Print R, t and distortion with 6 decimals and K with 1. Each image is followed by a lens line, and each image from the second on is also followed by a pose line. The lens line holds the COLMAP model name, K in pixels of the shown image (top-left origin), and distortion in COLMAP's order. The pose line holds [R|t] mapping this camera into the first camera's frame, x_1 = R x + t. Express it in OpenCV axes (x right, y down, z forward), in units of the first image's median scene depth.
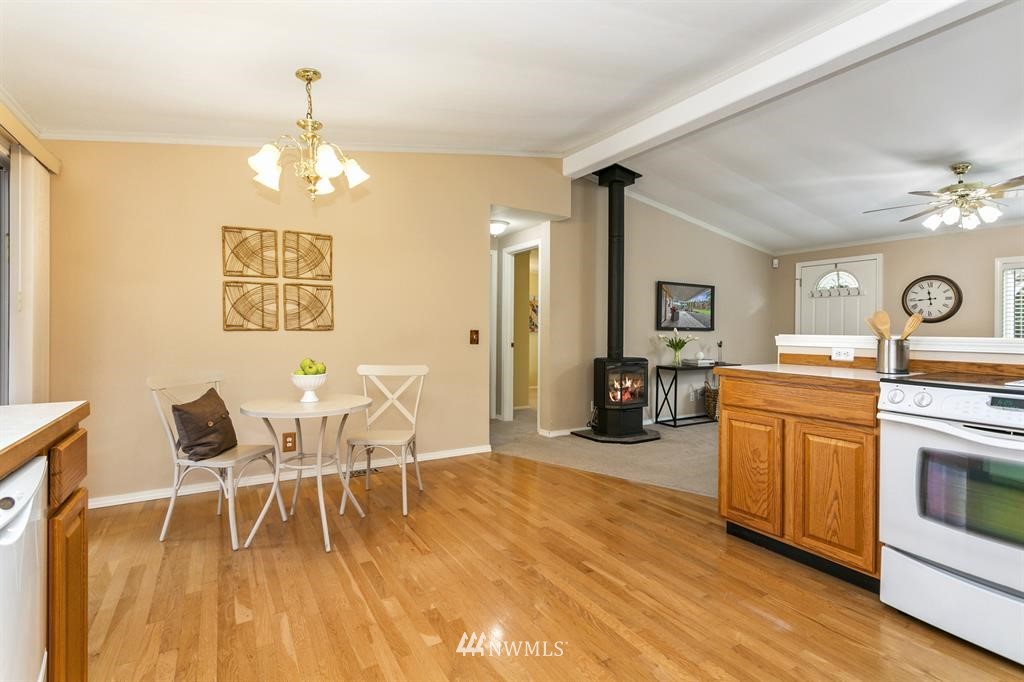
lens RADIAL K [[480.1, 0, 512.8], [0, 480.1, 332.1], [0, 0, 1]] dist [0.004088, 0.000724]
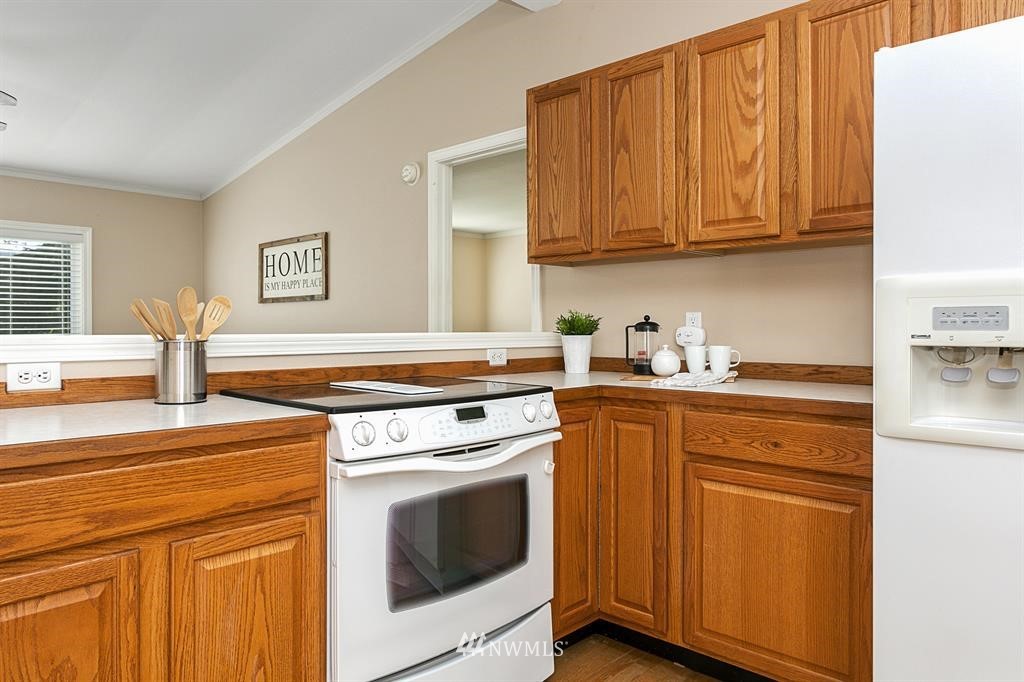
lens RADIAL K [[686.6, 0, 513.0], [0, 686.6, 326.9], [0, 0, 1]] dist [-0.003026, 0.002853]
pose [[-0.275539, -0.005677, 0.961273, -0.029890], [0.003234, 0.999971, 0.006833, -0.002033], [-0.961284, 0.004991, -0.275513, 0.387940]]
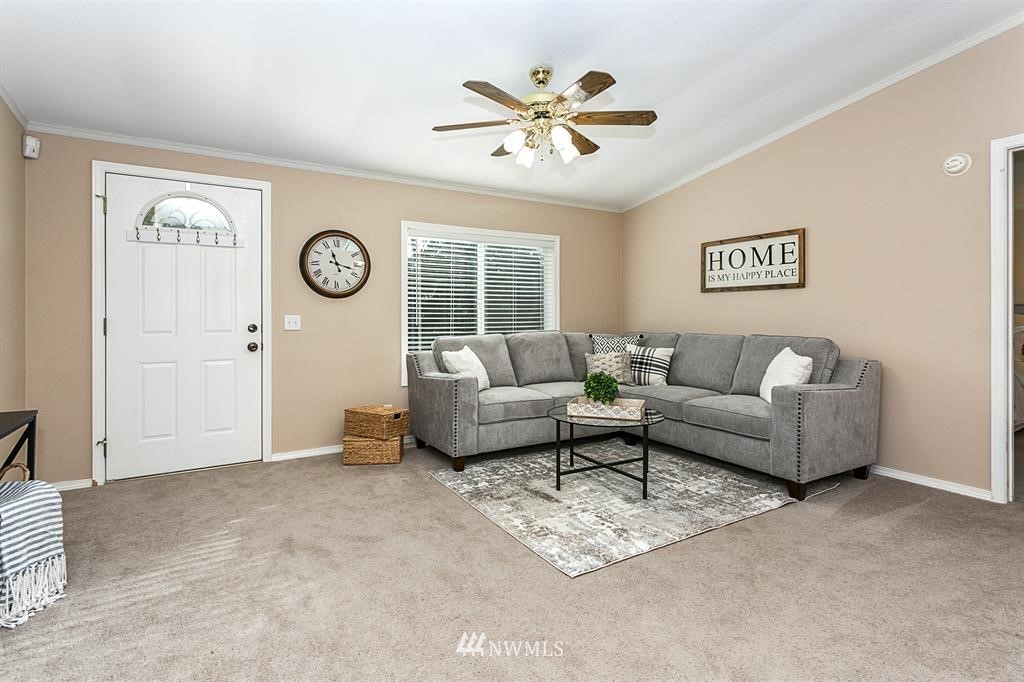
lens RADIAL K [[498.4, 0, 513.3], [0, 498.4, 315.0], [0, 0, 1]] dist [-0.000939, 0.000273]
pose [[0.003298, -0.008119, 0.999962, 0.163445], [0.004632, 0.999956, 0.008104, 0.000543], [-0.999984, 0.004606, 0.003335, 0.818162]]
